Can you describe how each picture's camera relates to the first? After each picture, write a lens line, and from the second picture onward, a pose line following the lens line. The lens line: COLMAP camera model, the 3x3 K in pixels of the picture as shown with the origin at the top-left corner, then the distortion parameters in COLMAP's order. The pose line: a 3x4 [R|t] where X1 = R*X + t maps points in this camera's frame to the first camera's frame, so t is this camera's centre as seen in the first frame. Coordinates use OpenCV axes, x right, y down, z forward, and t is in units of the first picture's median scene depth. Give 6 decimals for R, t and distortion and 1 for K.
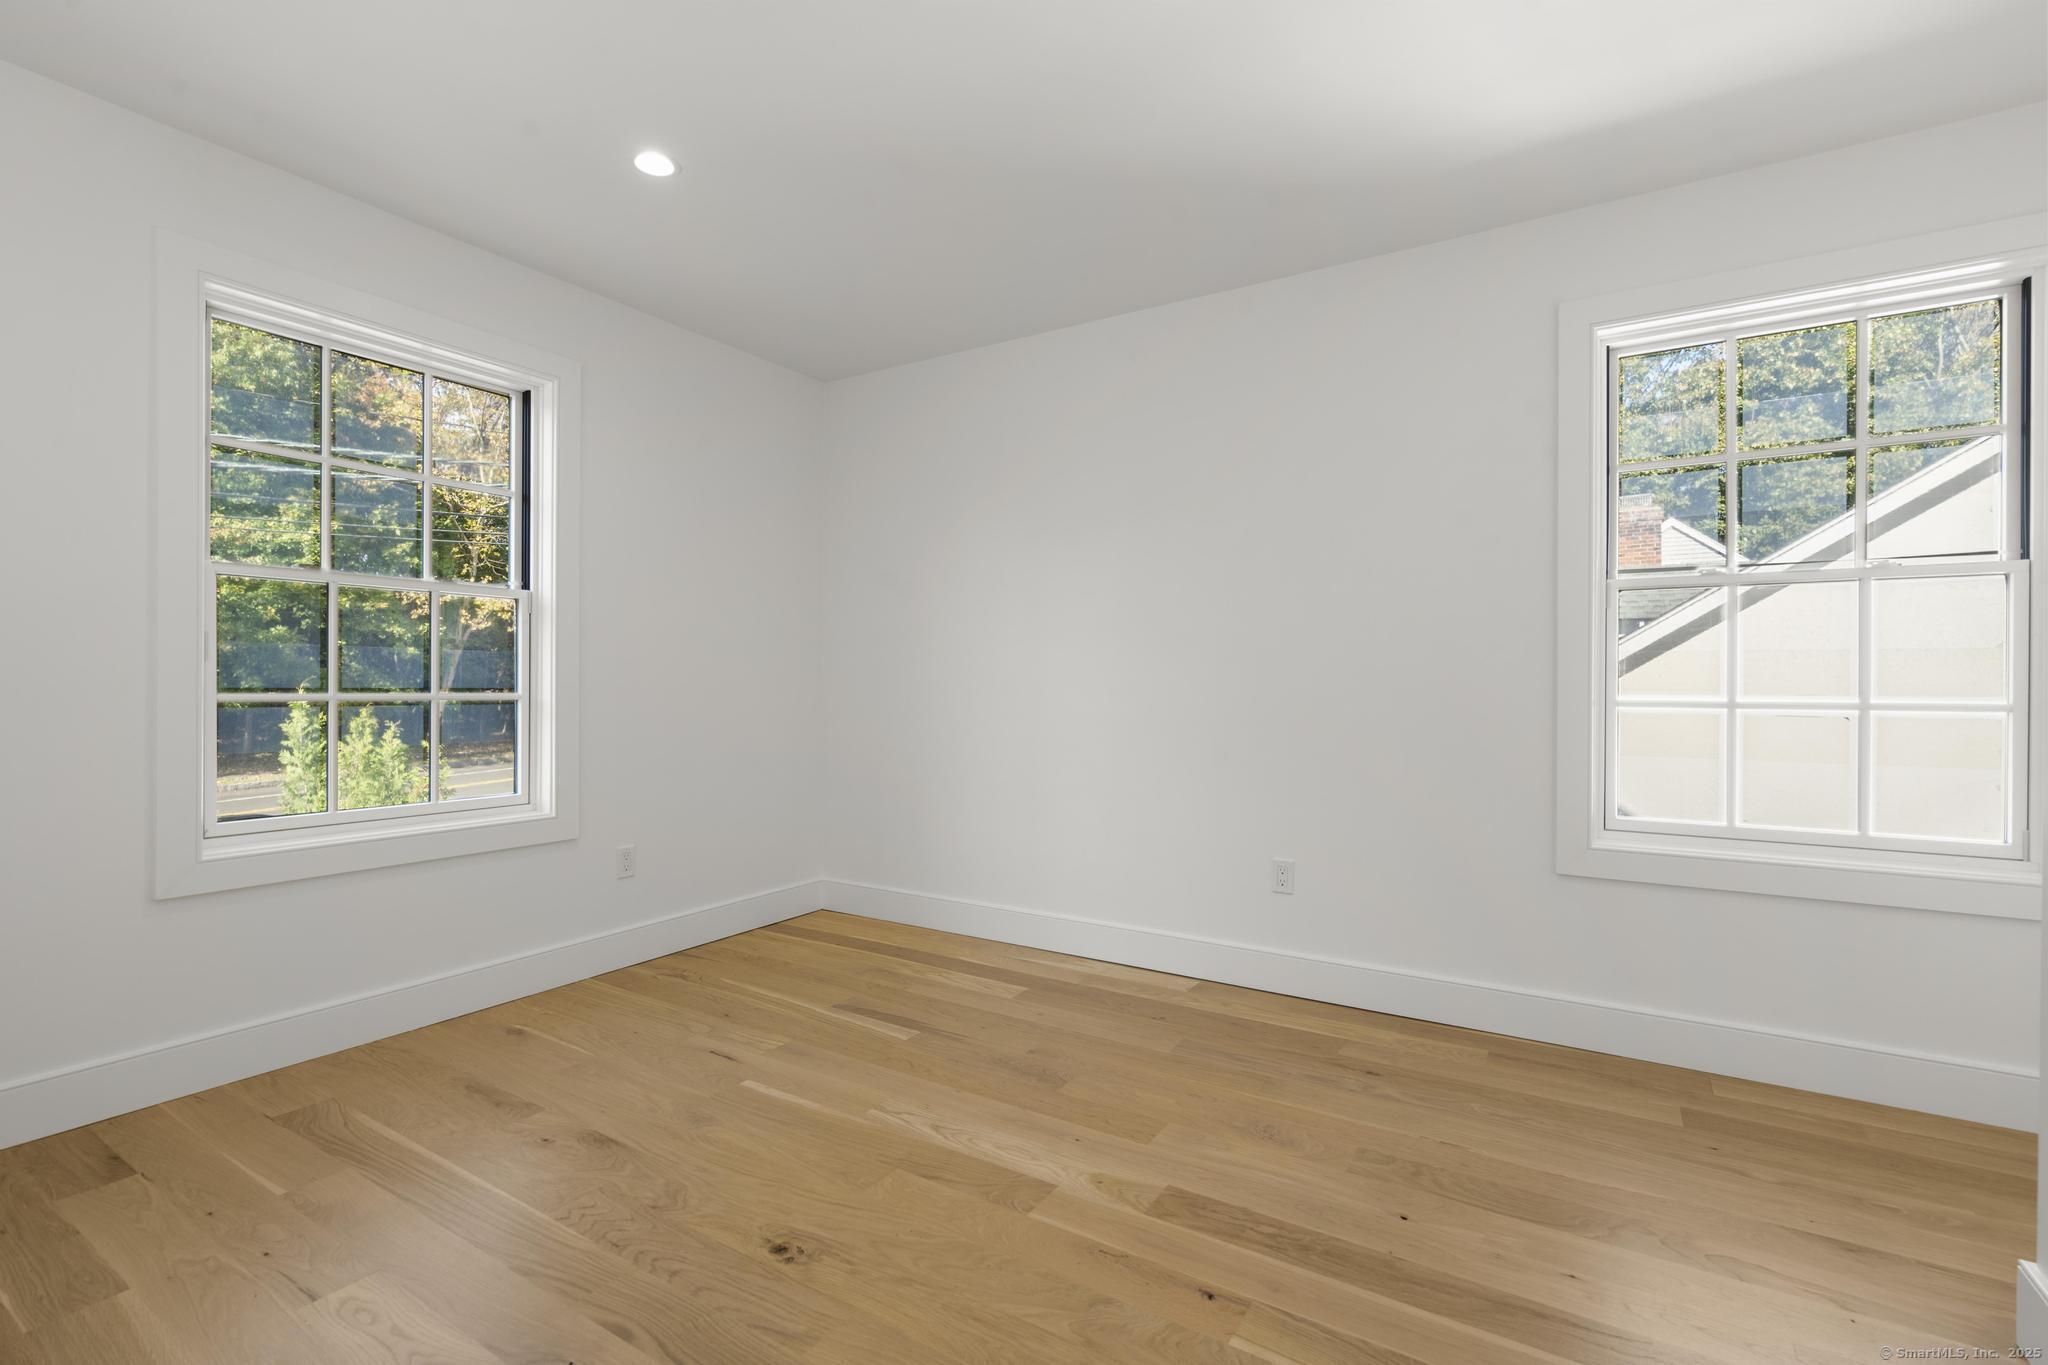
lens RADIAL K [[914.8, 0, 1018.5], [0, 914.8, 681.3], [0, 0, 1]] dist [-0.009460, 0.003355]
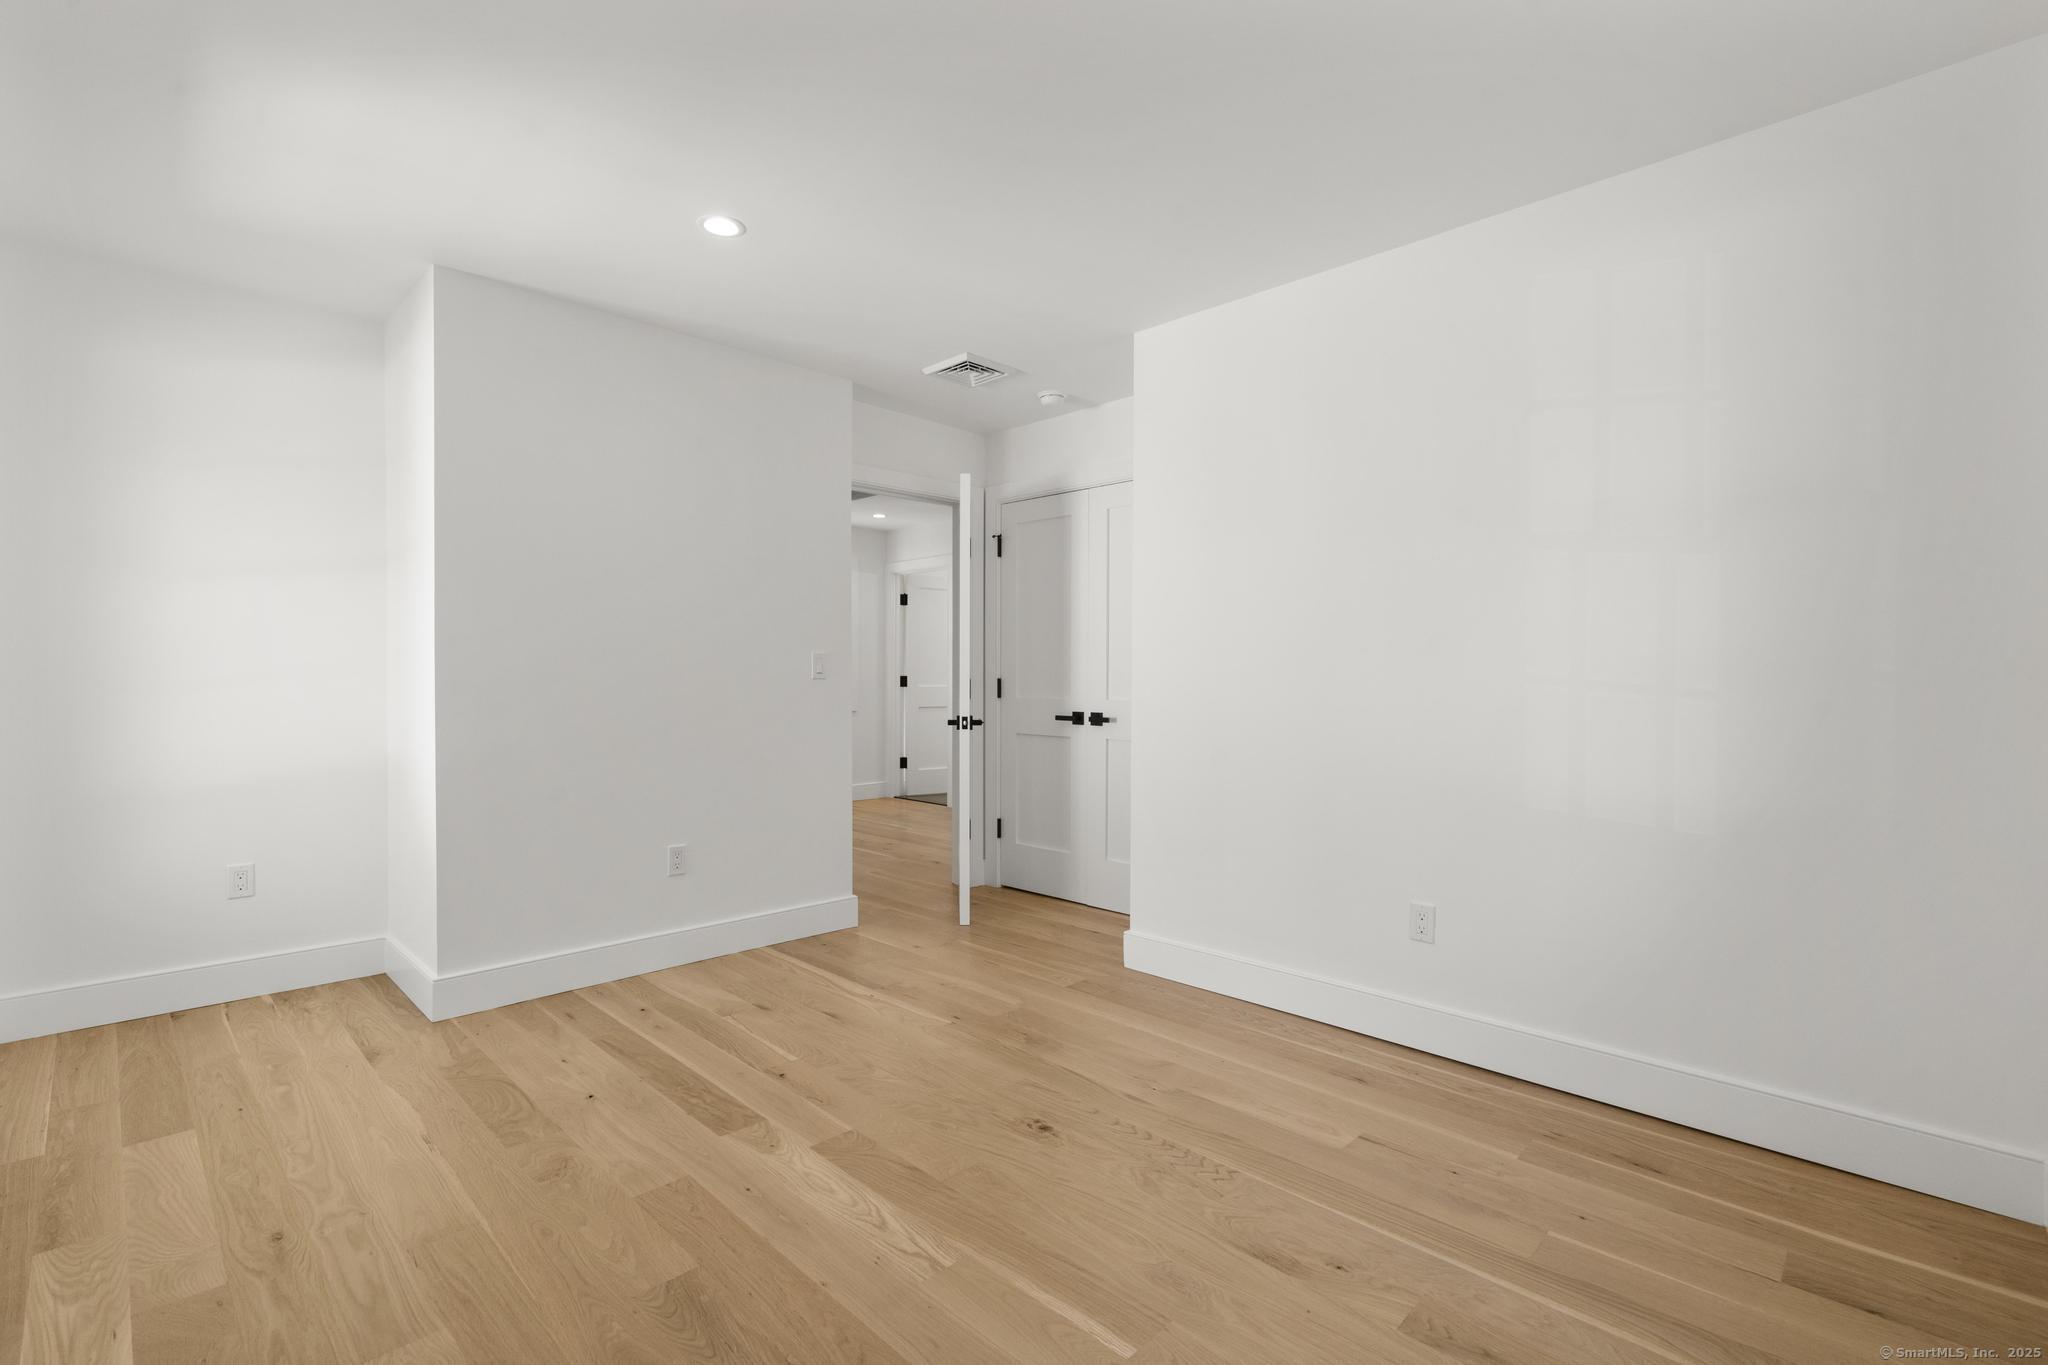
lens RADIAL K [[914.8, 0, 1013.7], [0, 914.8, 684.4], [0, 0, 1]] dist [-0.009460, 0.003355]
pose [[-0.975534, -0.008999, 0.219665, -0.385999], [-0.007973, 0.999953, 0.005556, -0.025199], [-0.219705, 0.003669, -0.975559, 1.767412]]
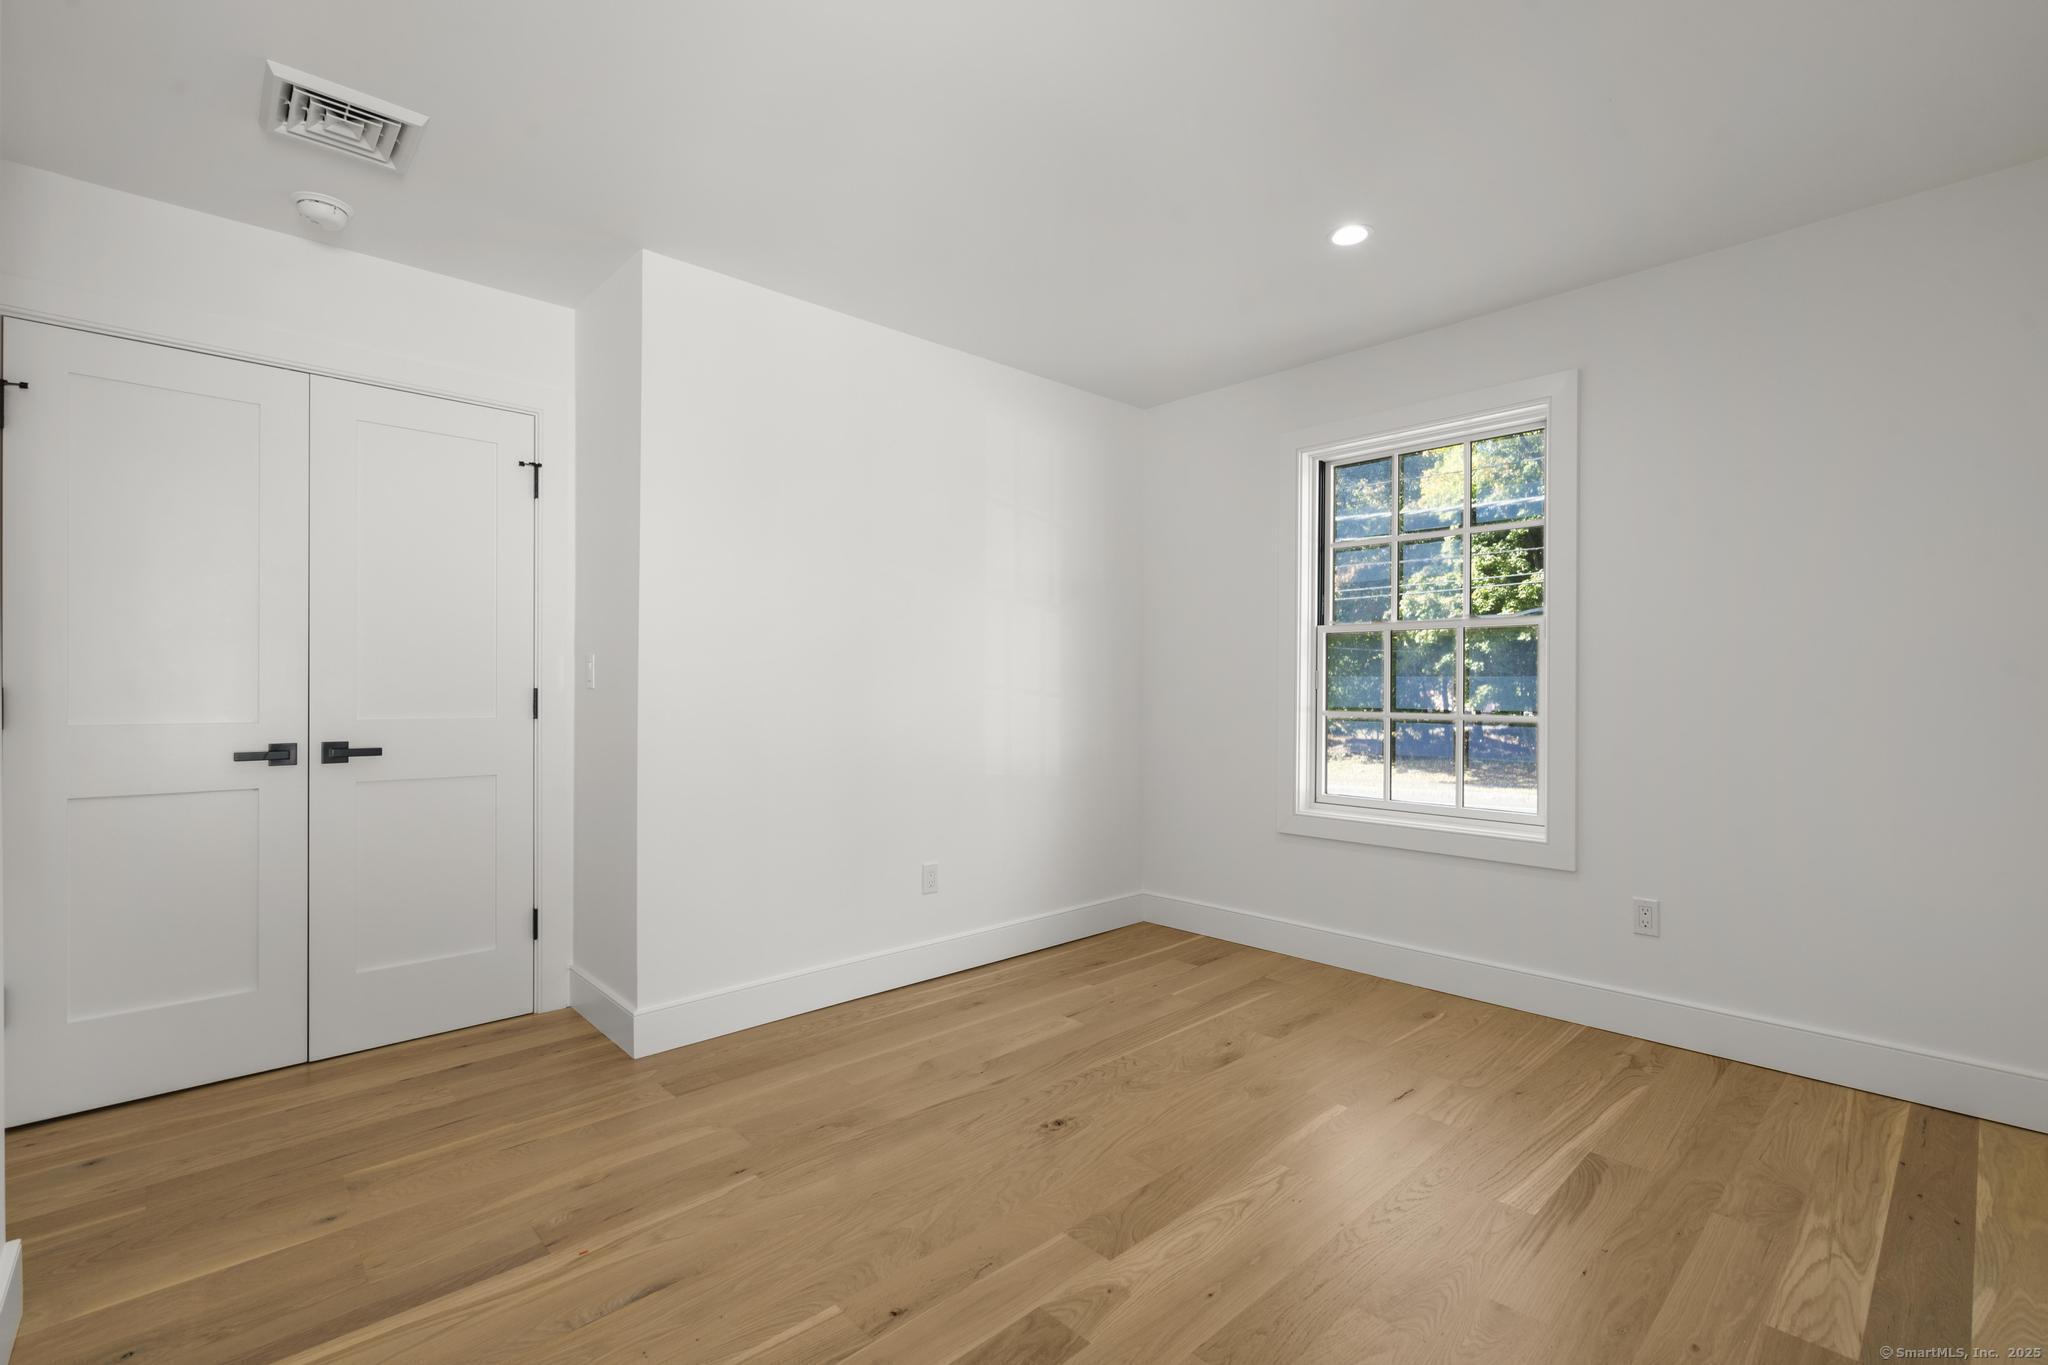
lens RADIAL K [[914.8, 0, 1028.2], [0, 914.8, 685.5], [0, 0, 1]] dist [-0.009460, 0.003355]
pose [[-0.250314, -0.005769, -0.968147, 0.833731], [-0.000206, 0.999983, -0.005905, -0.022806], [0.968165, -0.001279, -0.250311, 0.995240]]
